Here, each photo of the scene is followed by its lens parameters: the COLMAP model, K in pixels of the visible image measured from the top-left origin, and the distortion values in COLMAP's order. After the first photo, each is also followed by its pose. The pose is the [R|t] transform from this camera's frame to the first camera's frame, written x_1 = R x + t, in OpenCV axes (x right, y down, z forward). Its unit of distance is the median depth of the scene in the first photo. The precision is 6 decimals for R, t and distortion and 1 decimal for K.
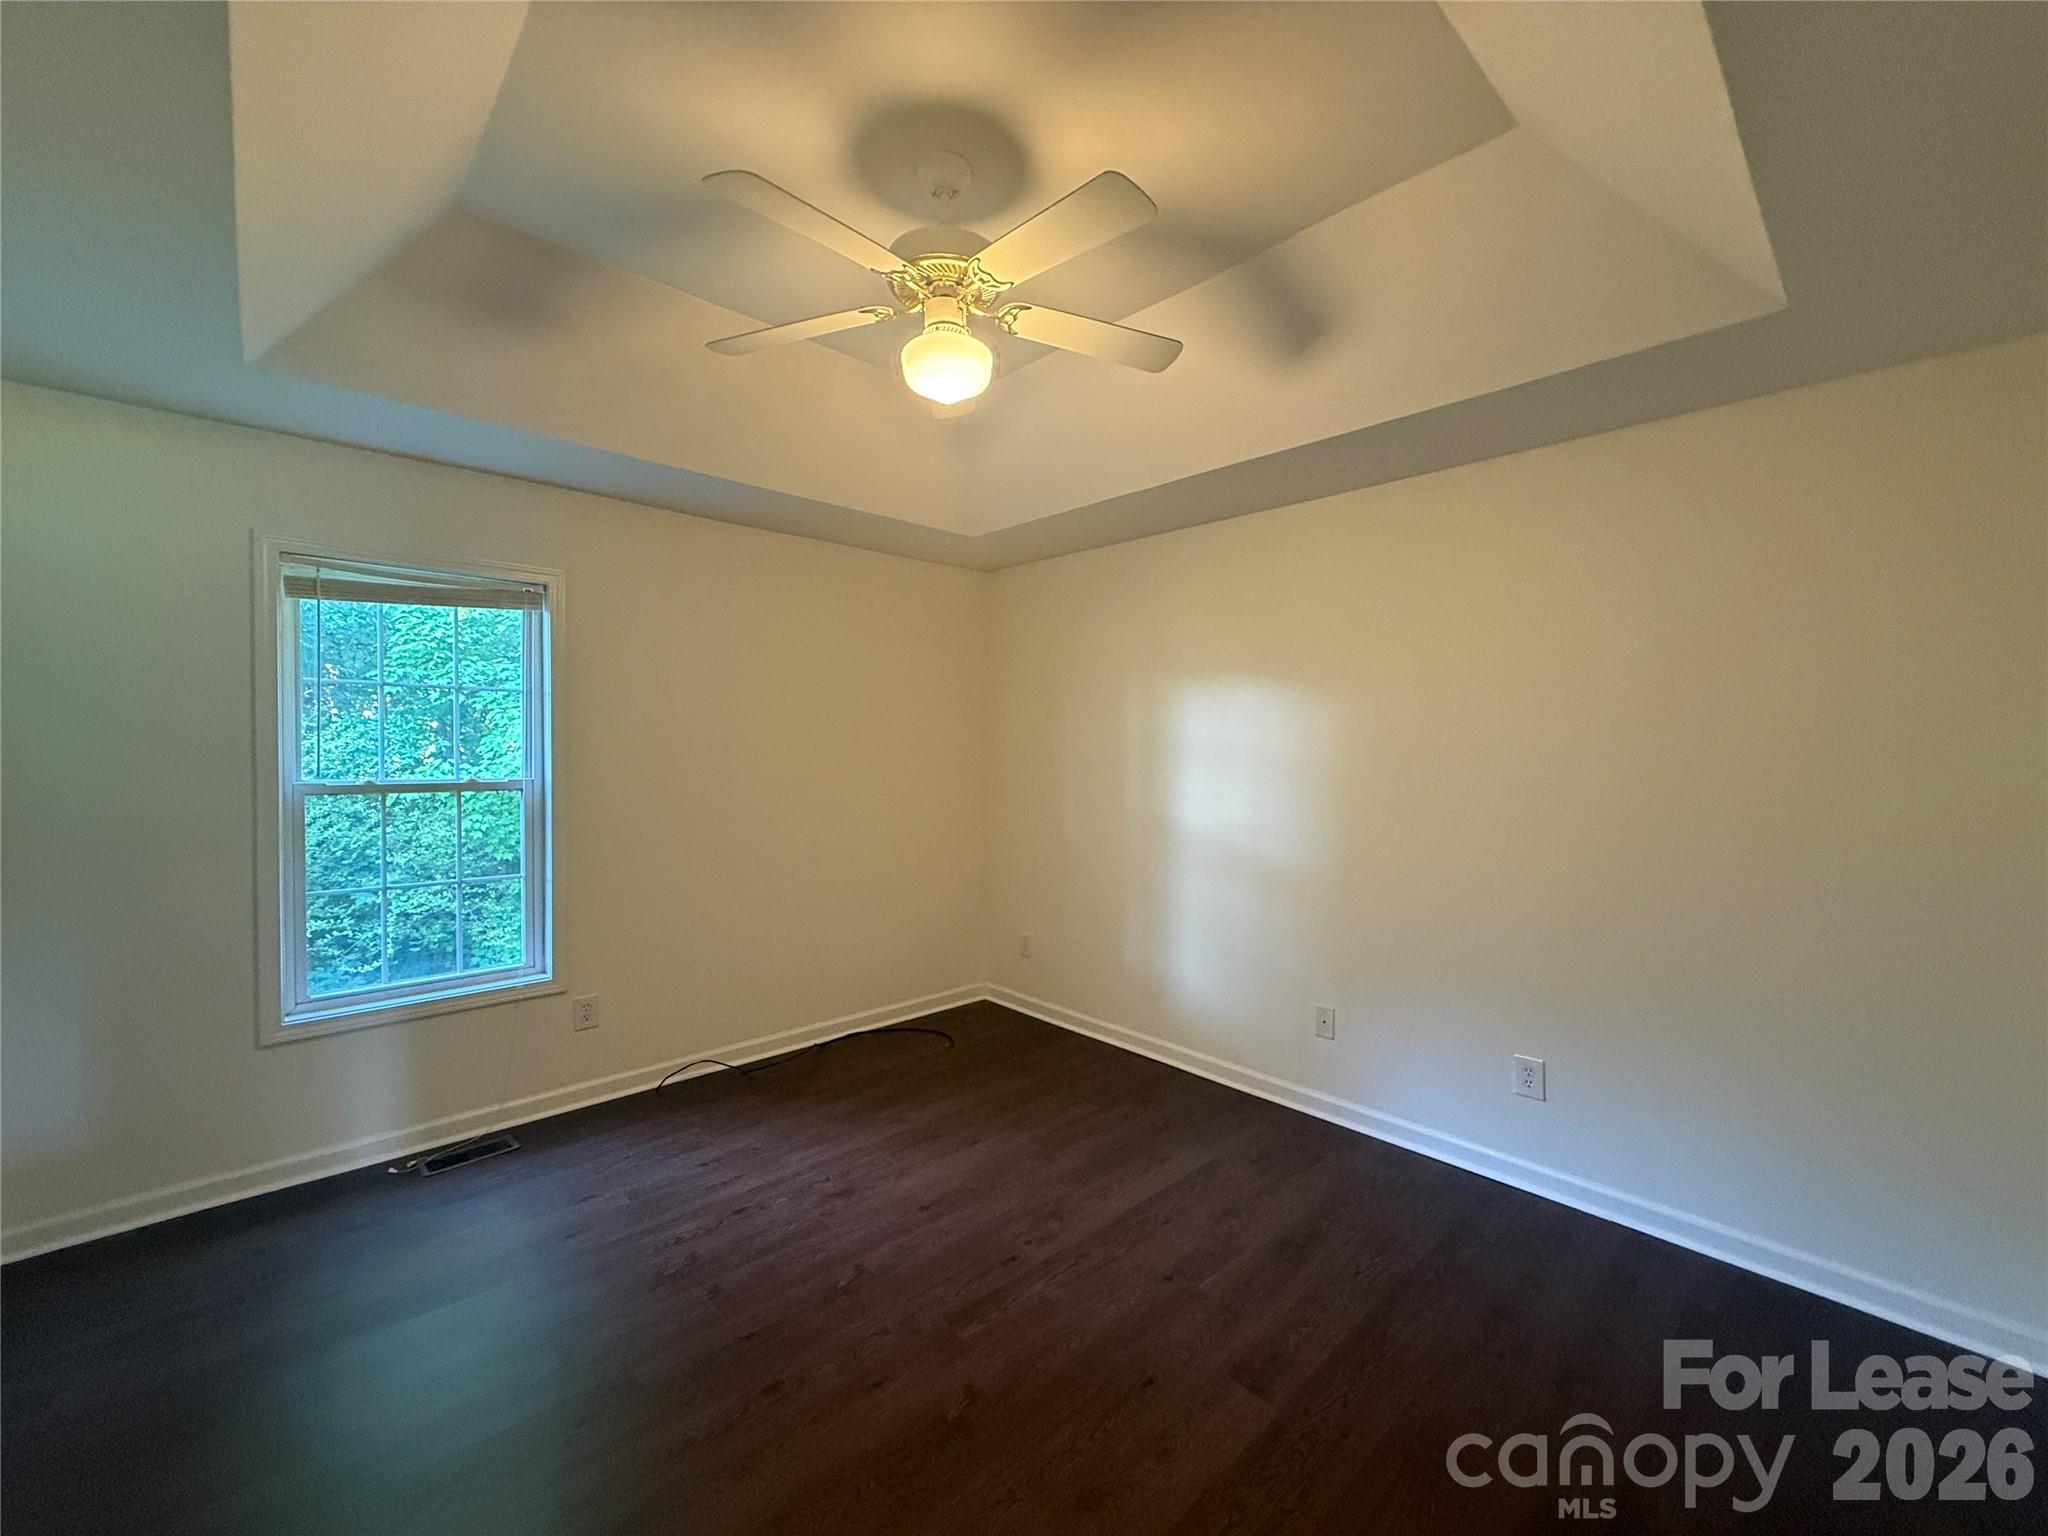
lens RADIAL K [[813.3, 0, 1023.9], [0, 813.3, 760.9], [0, 0, 1]] dist [-0.003256, 0.000184]
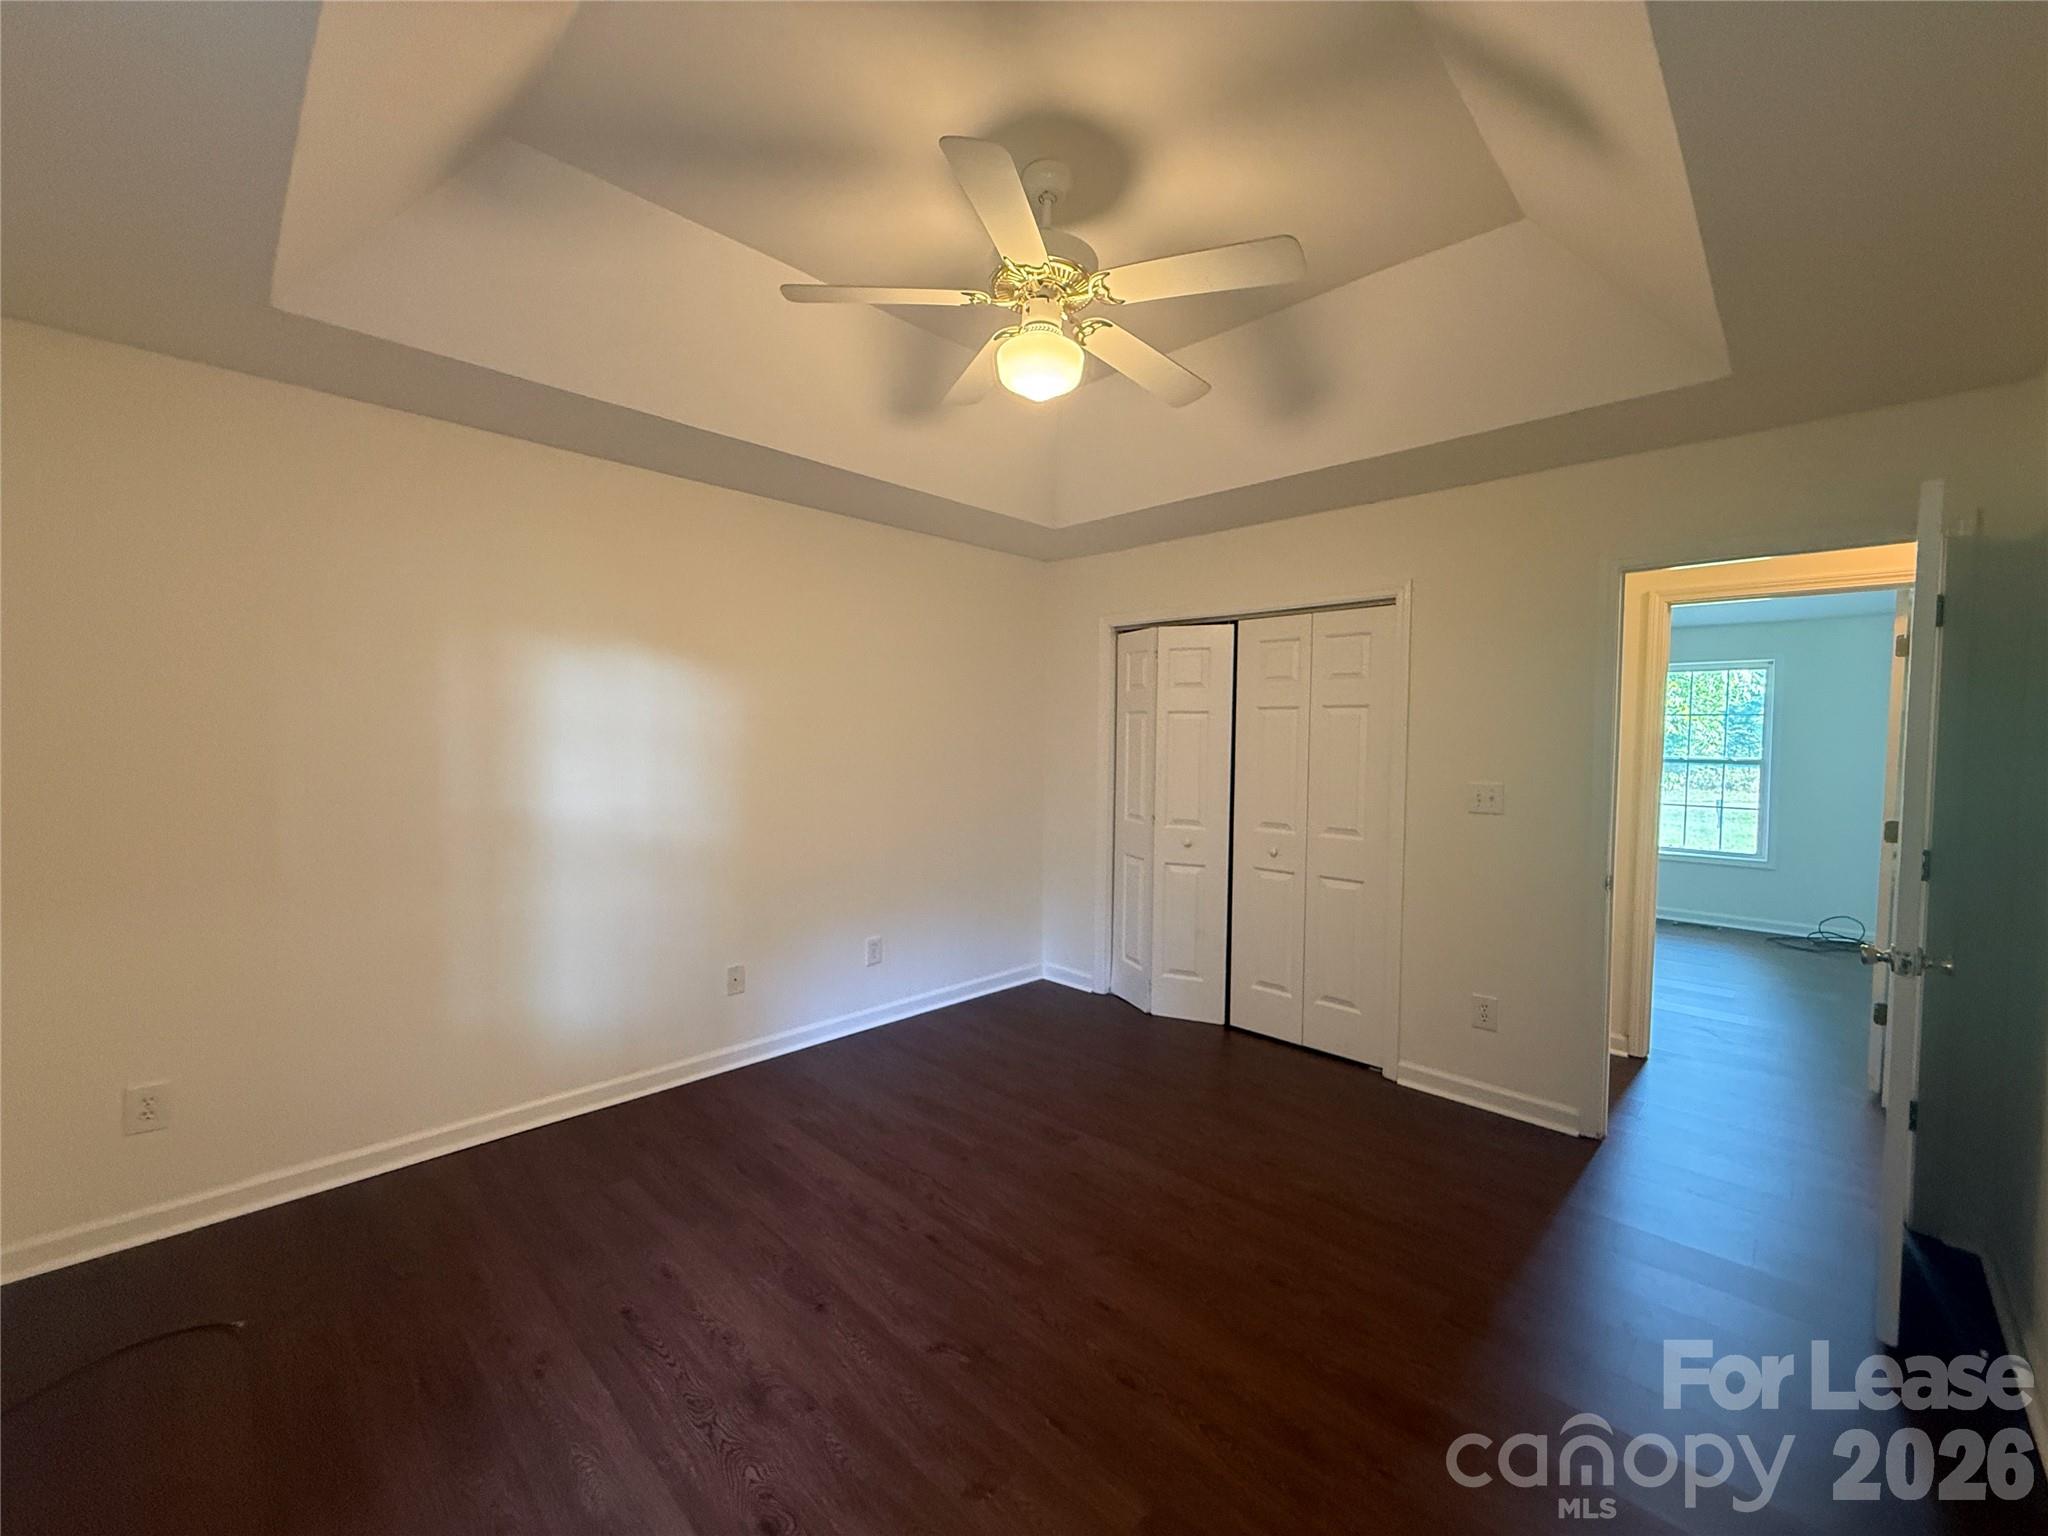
lens RADIAL K [[813.3, 0, 1024.4], [0, 813.3, 766.4], [0, 0, 1]] dist [-0.003256, 0.000184]
pose [[-0.034434, -0.051845, 0.998061, -0.822345], [-0.002292, 0.998655, 0.051796, -0.022936], [-0.999404, -0.000504, -0.034507, 0.754634]]
